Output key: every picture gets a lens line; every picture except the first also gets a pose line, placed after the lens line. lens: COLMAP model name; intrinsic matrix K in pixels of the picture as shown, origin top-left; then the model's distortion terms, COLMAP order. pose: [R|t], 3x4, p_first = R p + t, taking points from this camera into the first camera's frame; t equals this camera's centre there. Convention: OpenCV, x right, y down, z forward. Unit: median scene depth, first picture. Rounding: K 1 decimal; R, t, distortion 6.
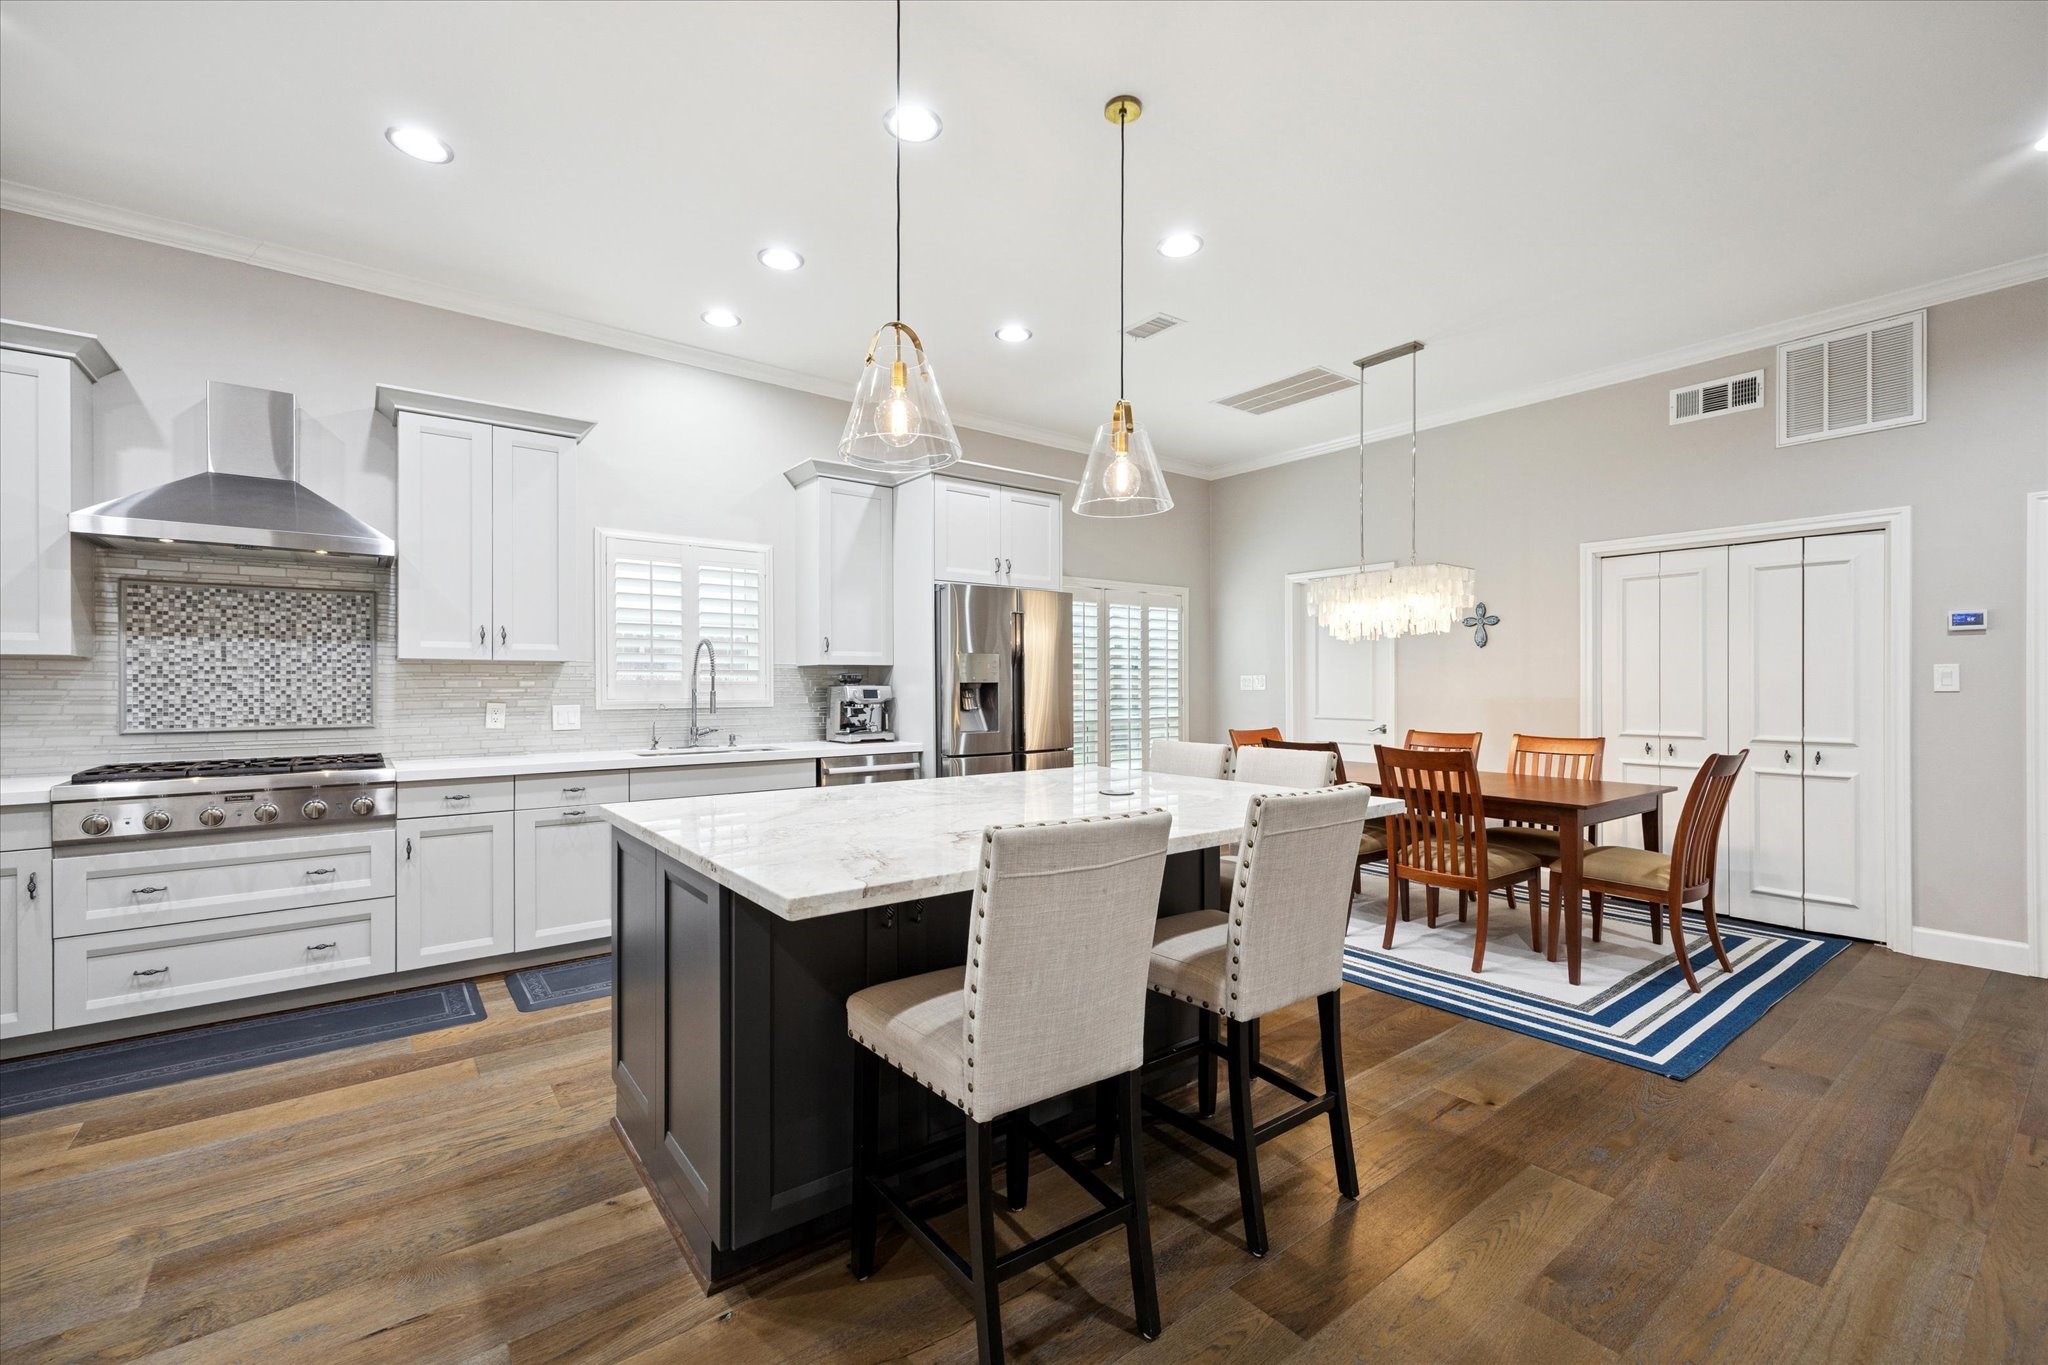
lens RADIAL K [[798.1, 0, 1068.0], [0, 798.1, 691.3], [0, 0, 1]] dist [0.015337, -0.000459]
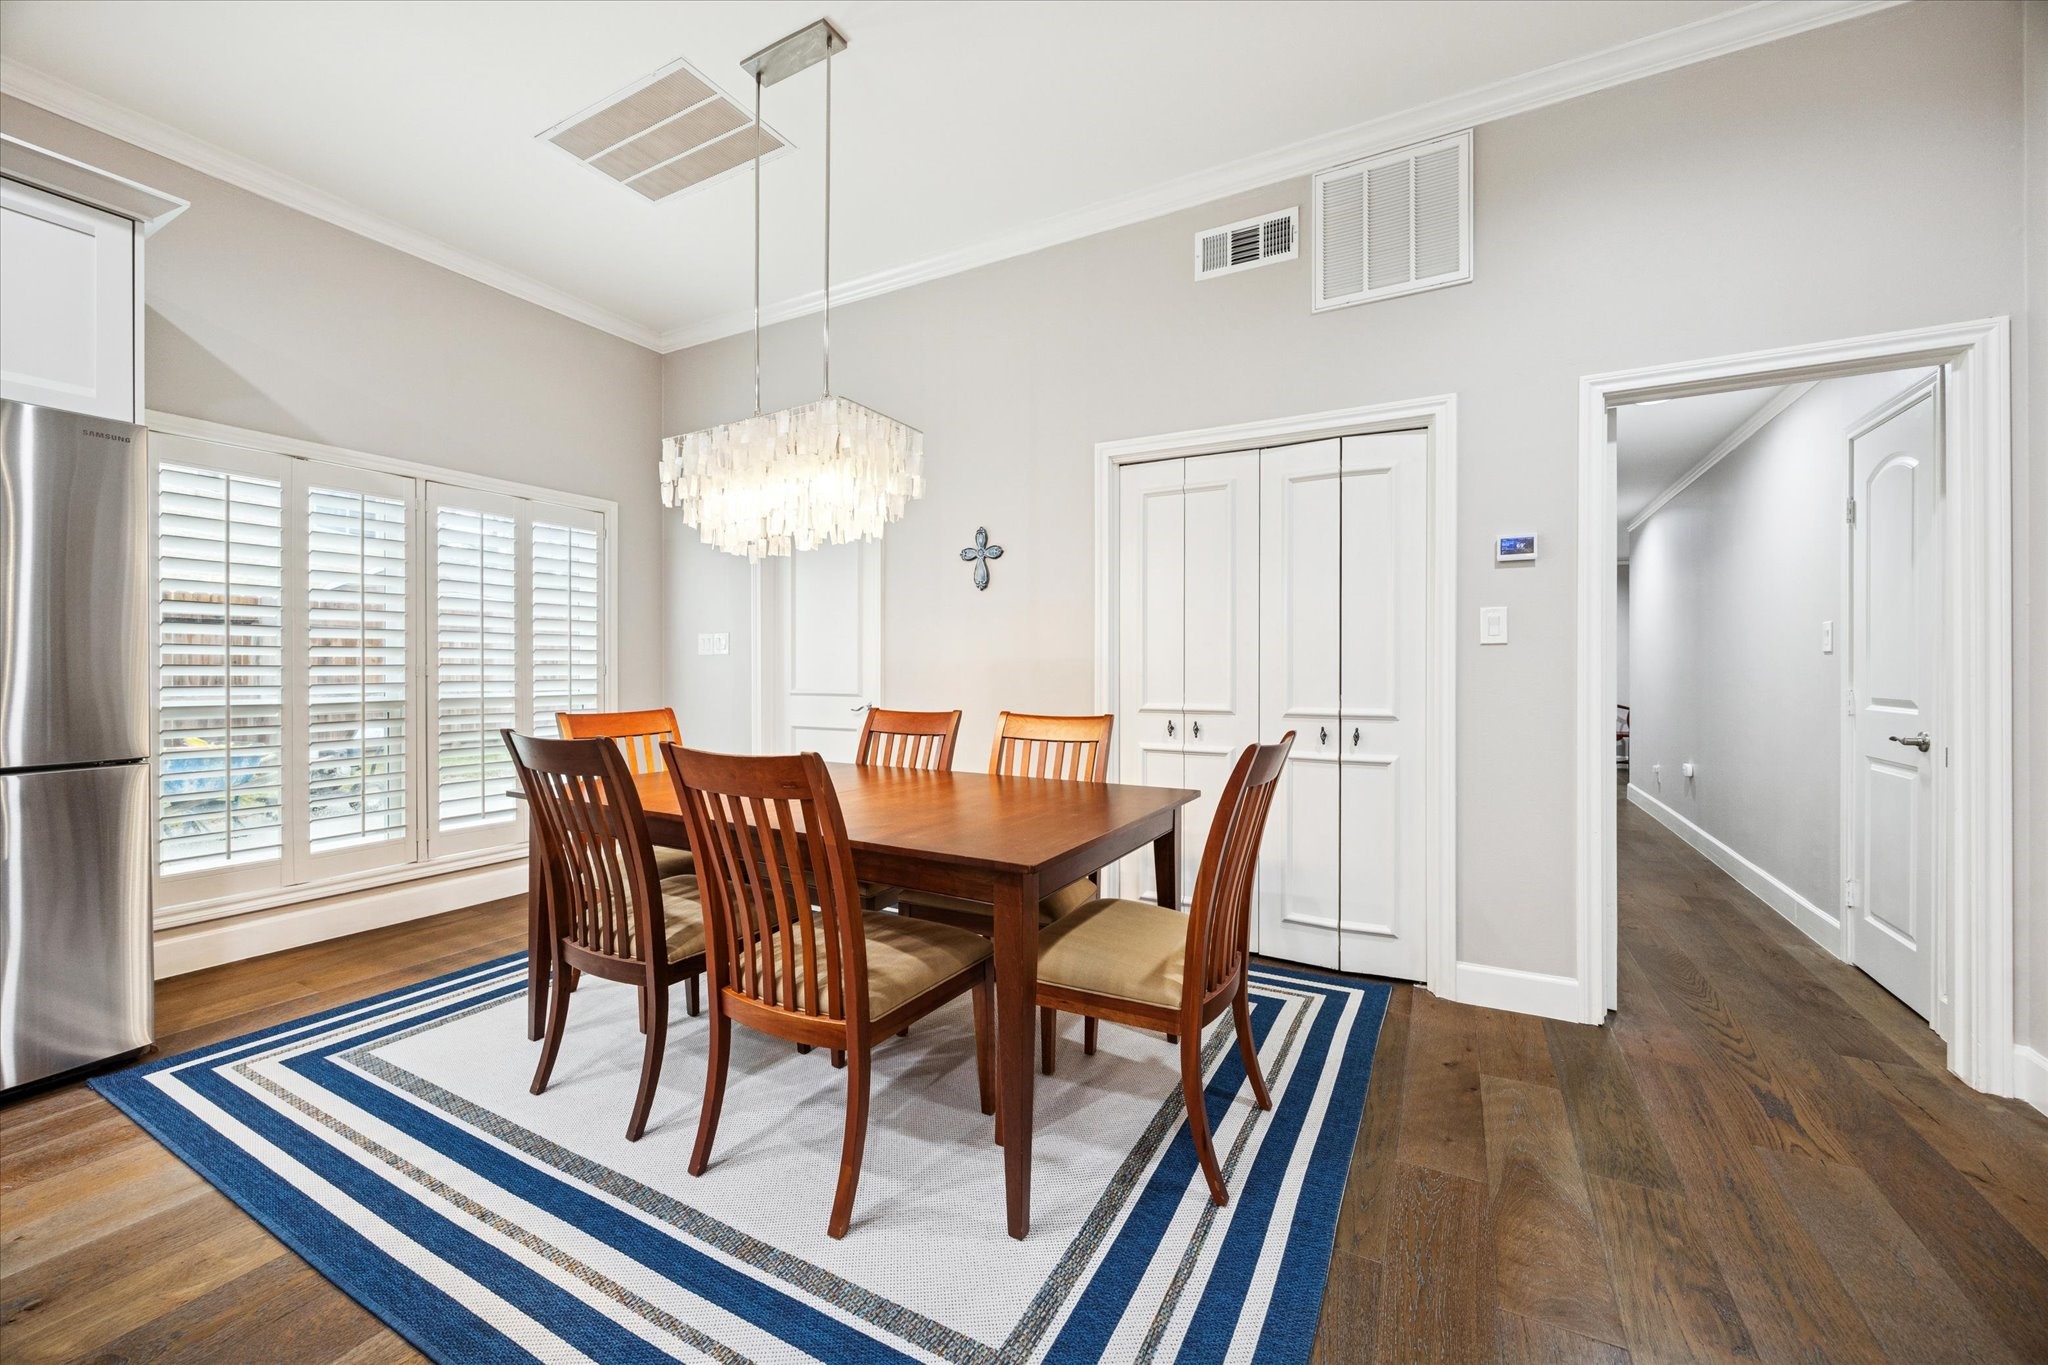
lens RADIAL K [[798.1, 0, 1026.6], [0, 798.1, 676.0], [0, 0, 1]] dist [0.015337, -0.000459]
pose [[0.913668, -0.001436, 0.406458, 0.358270], [-0.000602, 0.999988, 0.004886, 0.023806], [-0.406460, -0.004709, 0.913657, 0.457483]]
